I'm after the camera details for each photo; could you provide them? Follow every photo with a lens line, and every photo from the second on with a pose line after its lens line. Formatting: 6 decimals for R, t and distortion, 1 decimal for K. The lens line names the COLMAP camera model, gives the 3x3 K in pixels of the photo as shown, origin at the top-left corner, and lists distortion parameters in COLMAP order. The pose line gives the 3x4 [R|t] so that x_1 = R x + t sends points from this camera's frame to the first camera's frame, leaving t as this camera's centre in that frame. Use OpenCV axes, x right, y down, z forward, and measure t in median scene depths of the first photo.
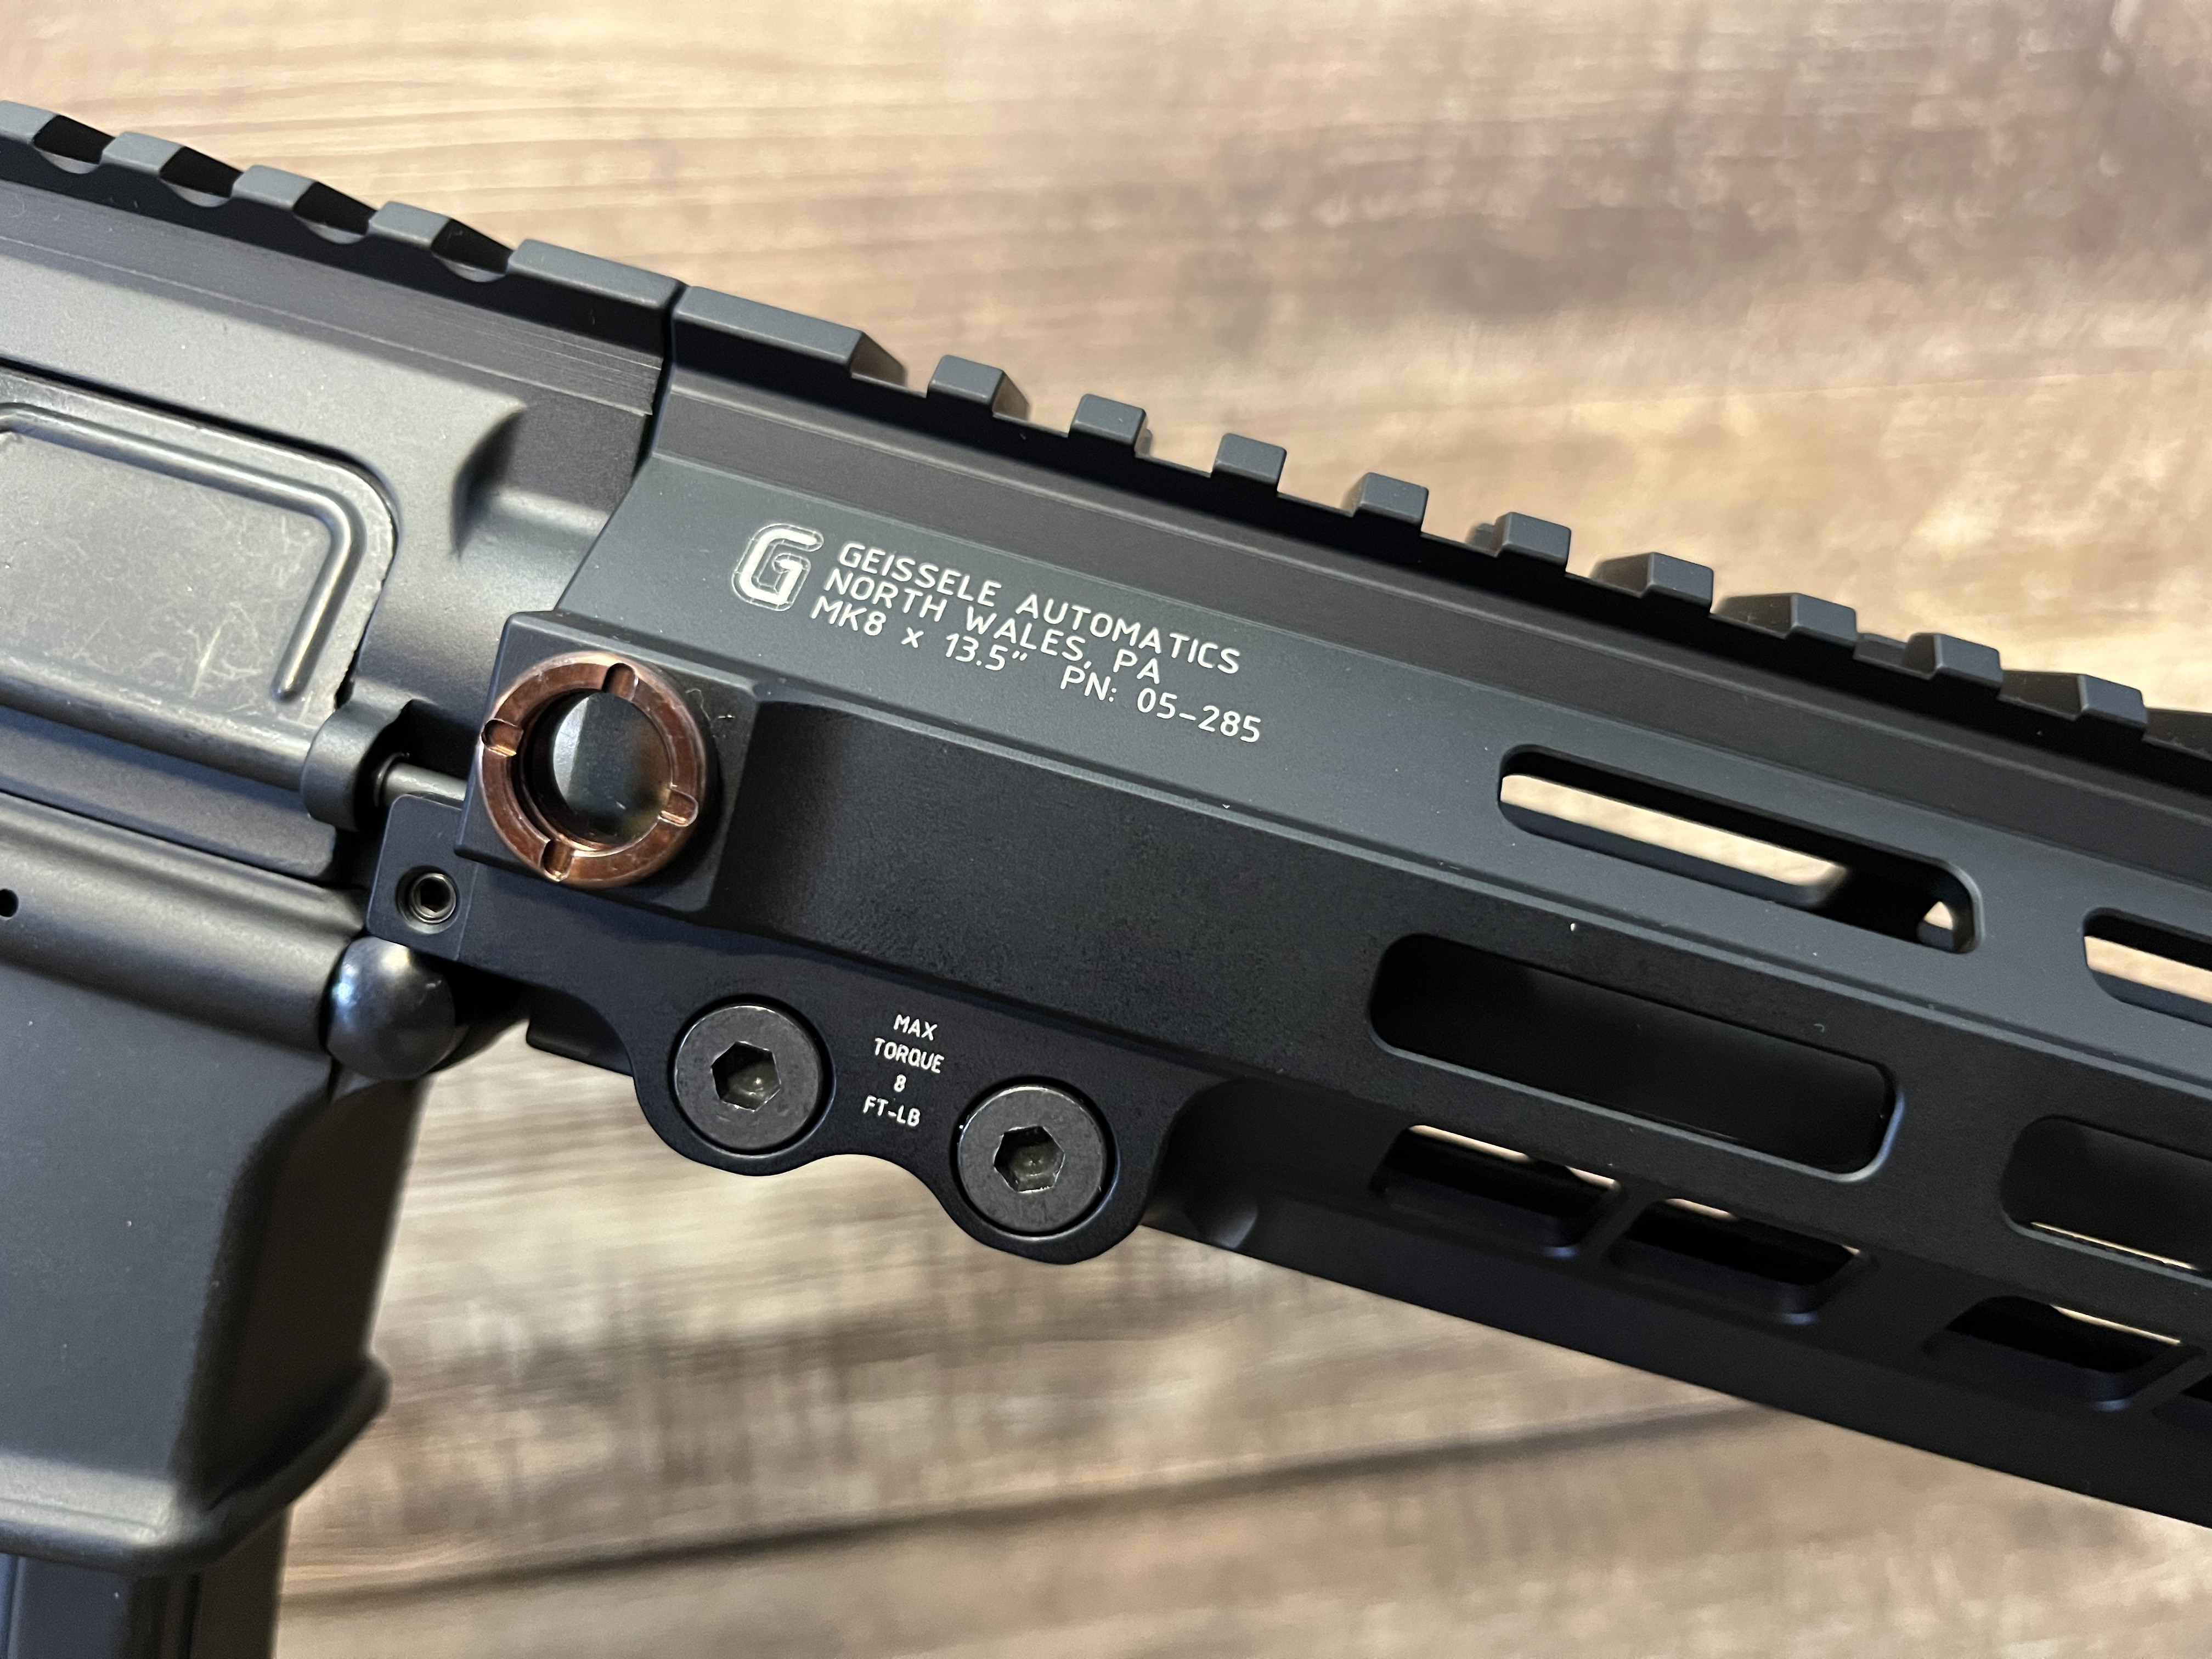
lens RADIAL K [[1738.2, 0, 1121.4], [0, 1738.2, 822.1], [0, 0, 1]] dist [0.027541, -0.066666]
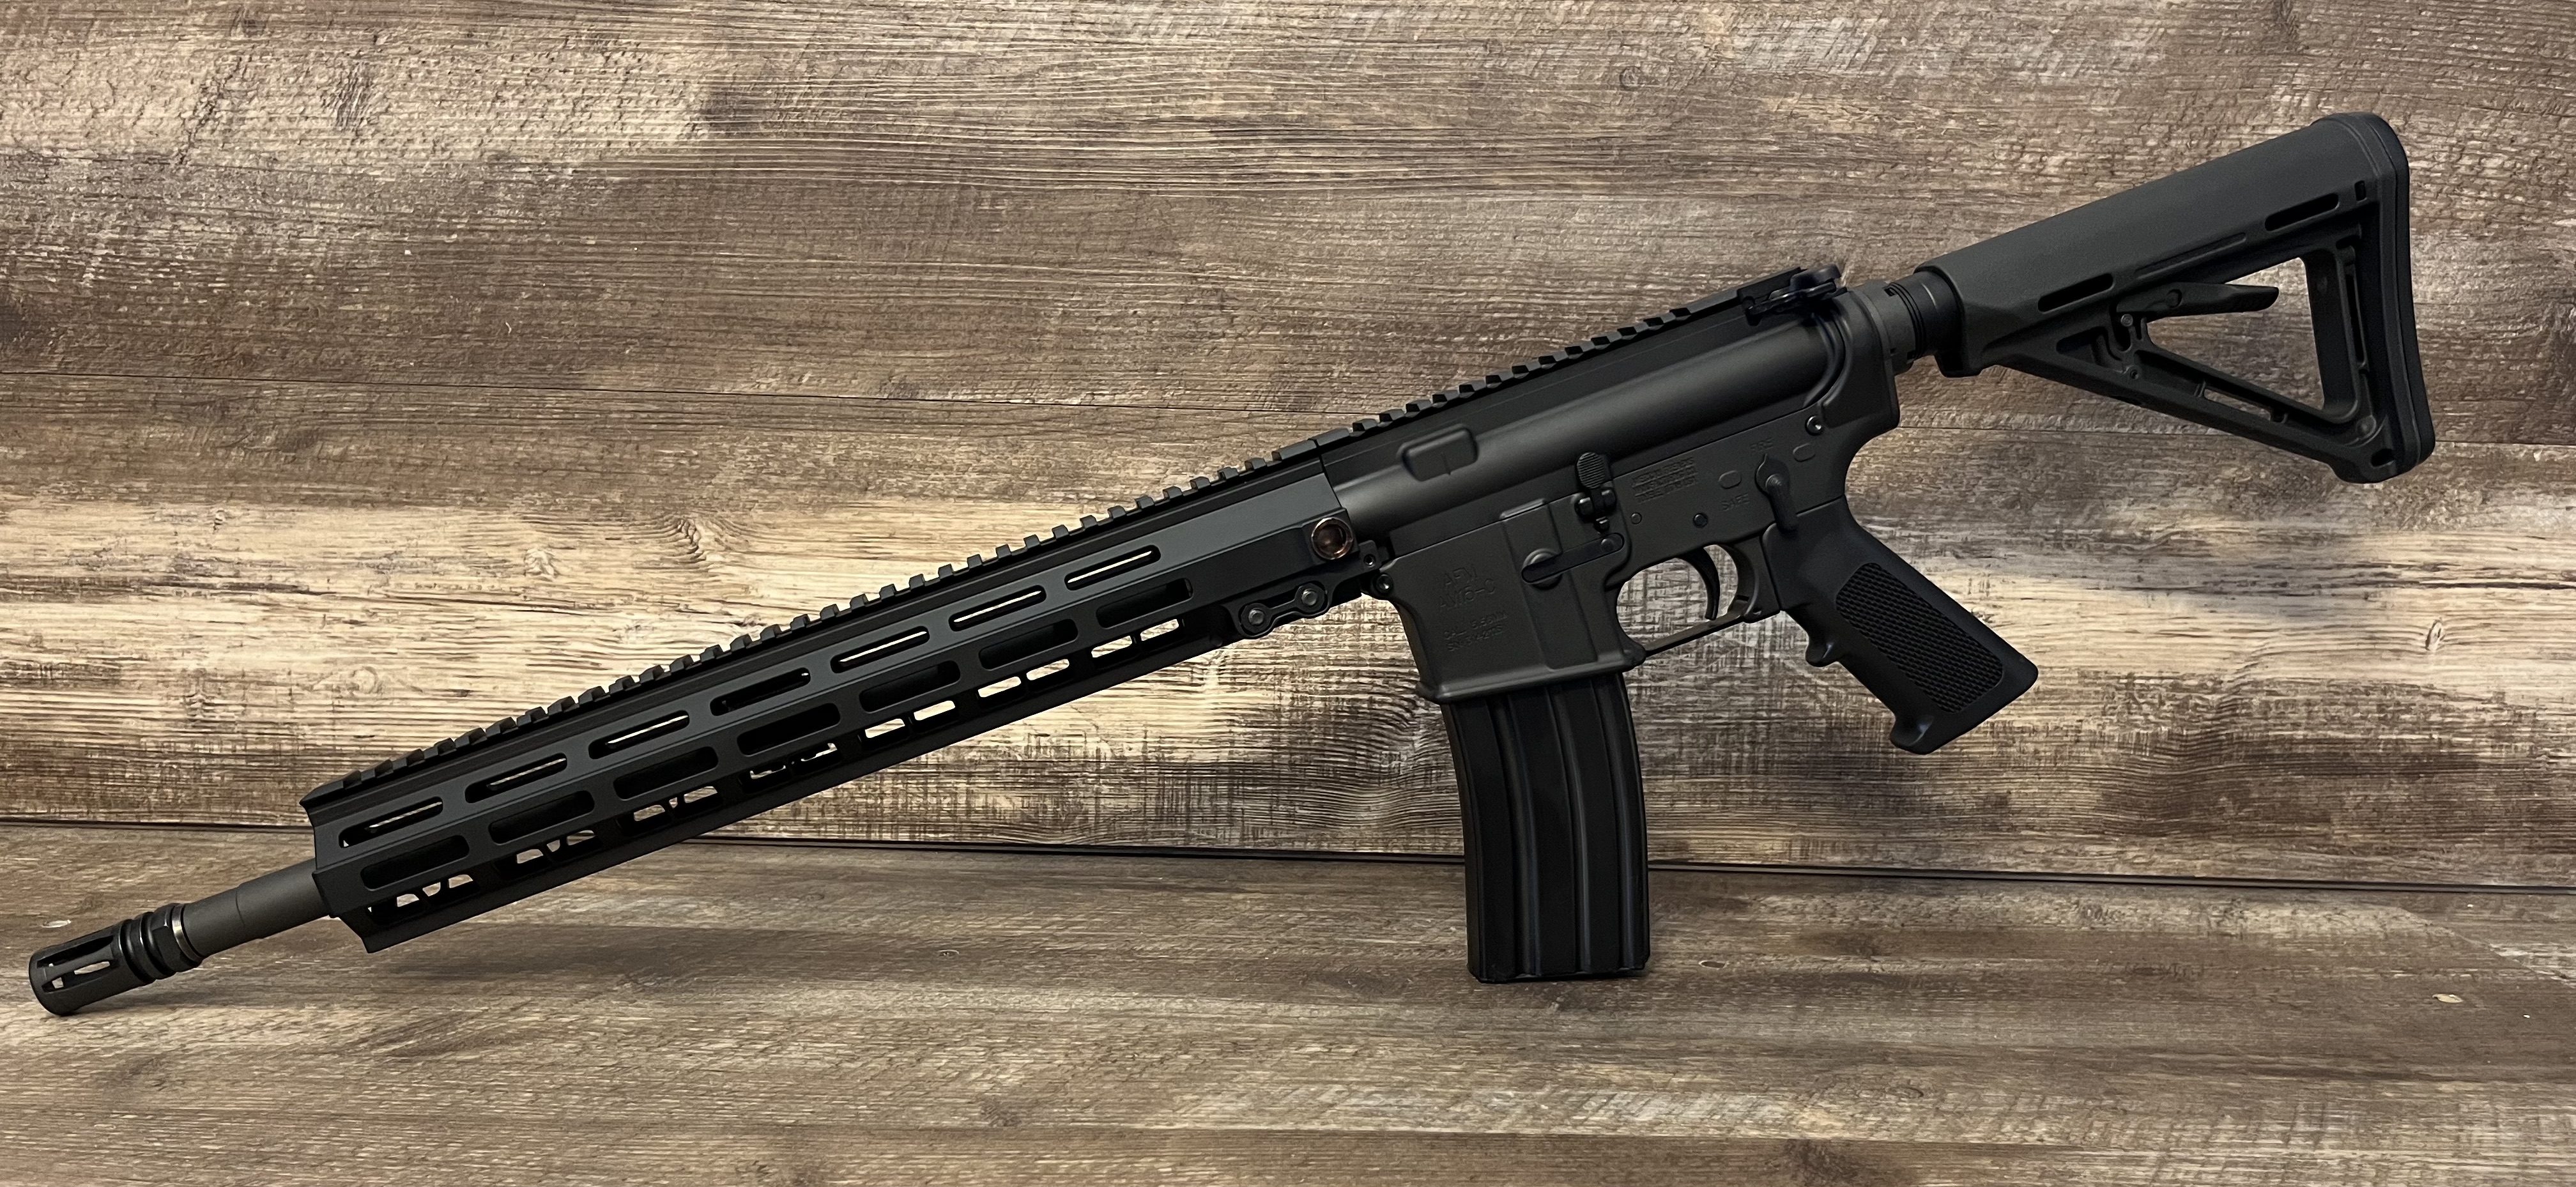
lens RADIAL K [[2024.7, 0, 1293.9], [0, 2024.7, 621.6], [0, 0, 1]] dist [0.027239, -0.049885]
pose [[0.987157, 0.114755, -0.111140, 0.215563], [-0.114585, 0.993382, 0.007943, 0.055149], [0.111316, 0.004894, 0.993773, -1.832747]]
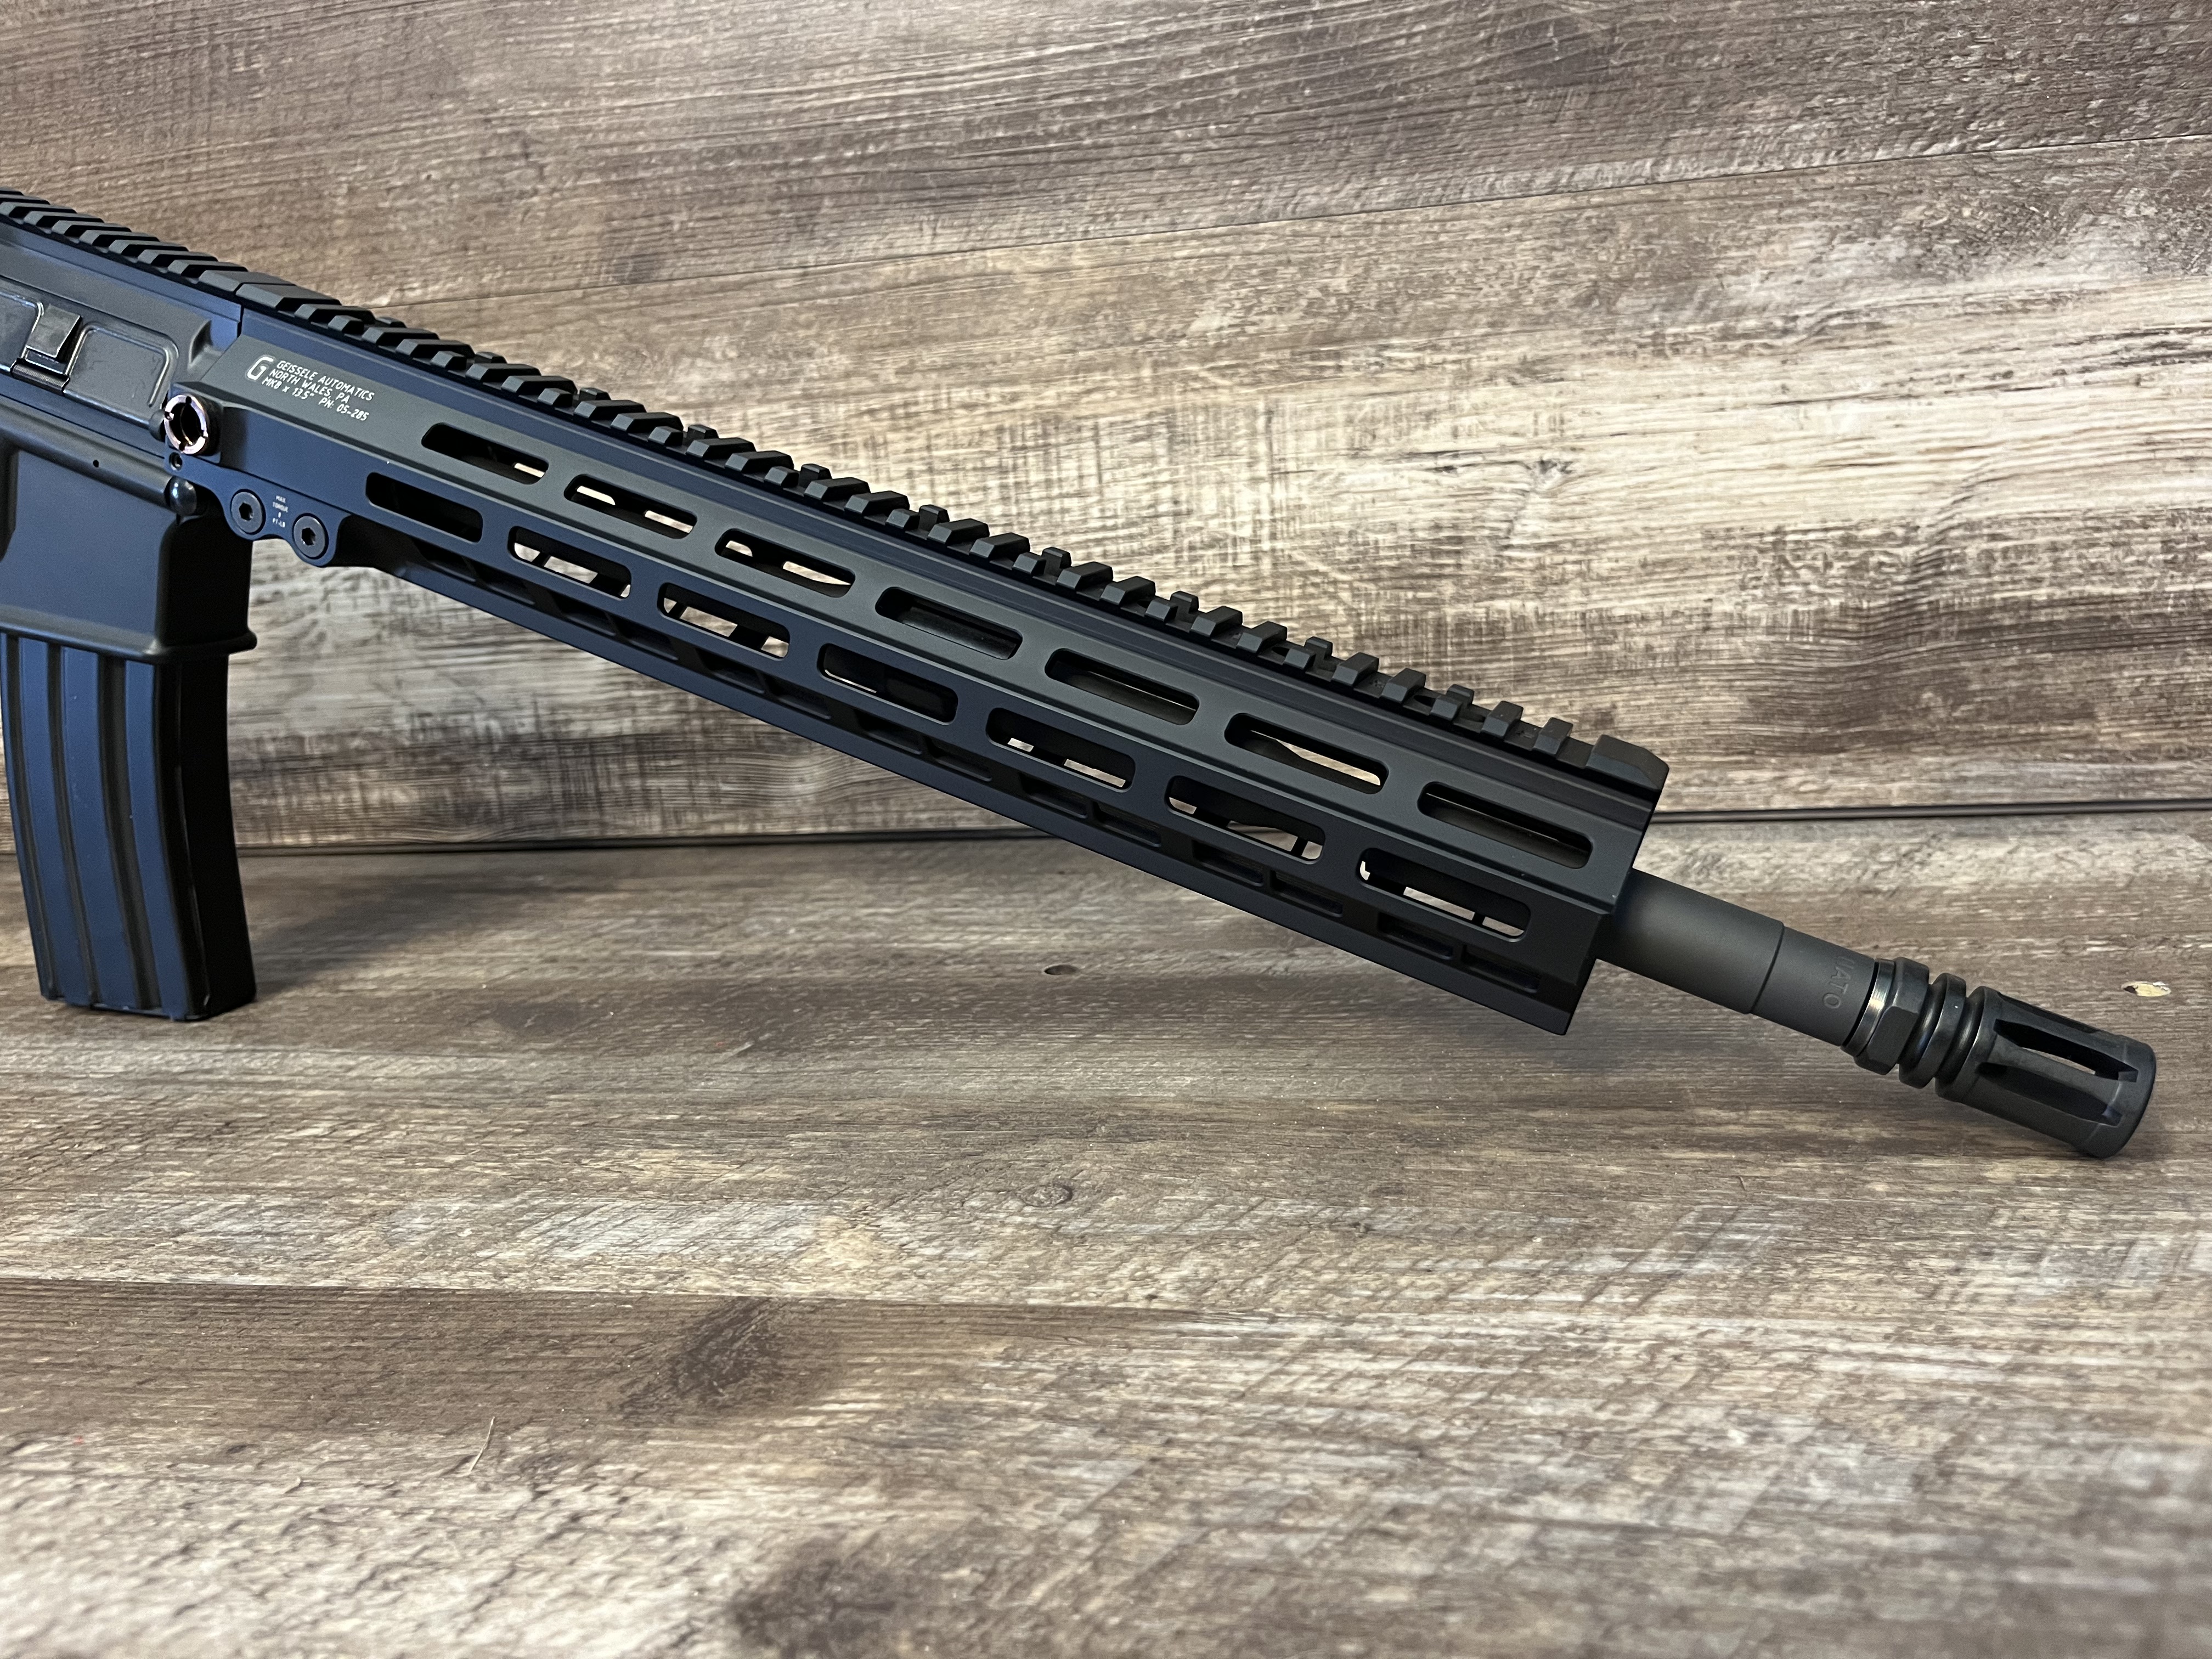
lens RADIAL K [[1738.2, 0, 1103.3], [0, 1738.2, 842.7], [0, 0, 1]] dist [0.027541, -0.066666]
pose [[0.948405, 0.079940, -0.306819, 0.988371], [-0.033017, 0.987333, 0.155188, 0.079003], [0.315338, -0.137051, 0.939031, -0.749840]]
